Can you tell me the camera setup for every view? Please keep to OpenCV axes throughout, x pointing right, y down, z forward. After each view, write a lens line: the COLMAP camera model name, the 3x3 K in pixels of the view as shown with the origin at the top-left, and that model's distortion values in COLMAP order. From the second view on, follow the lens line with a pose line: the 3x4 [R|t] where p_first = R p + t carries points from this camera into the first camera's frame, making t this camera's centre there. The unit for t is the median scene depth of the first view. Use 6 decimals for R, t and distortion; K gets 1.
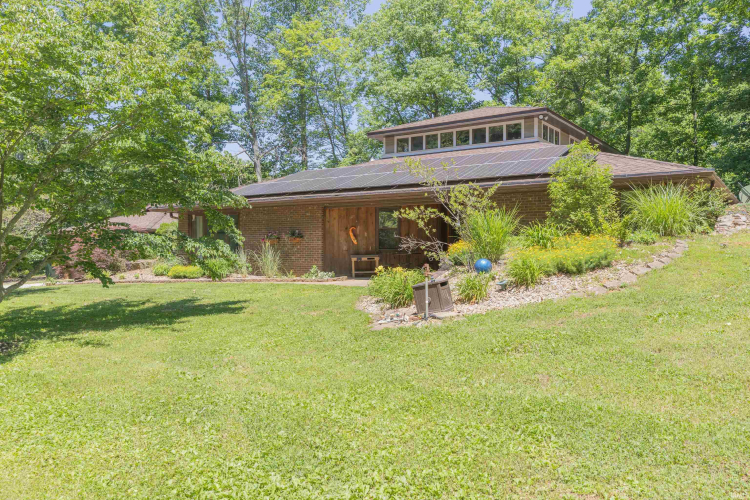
lens RADIAL K [[603.8, 0, 375.5], [0, 603.8, 250.2], [0, 0, 1]] dist [-0.011323, 0.001549]
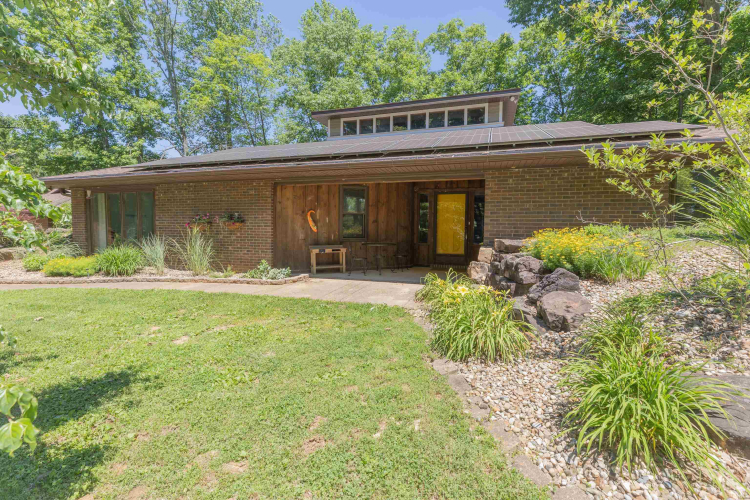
lens RADIAL K [[351.0, 0, 373.2], [0, 351.0, 250.6], [0, 0, 1]] dist [0.003901, -0.000861]
pose [[0.960469, -0.002701, 0.278374, -0.080436], [-0.010932, 0.998816, 0.047410, -0.007376], [-0.278172, -0.048579, 0.959302, 0.480019]]
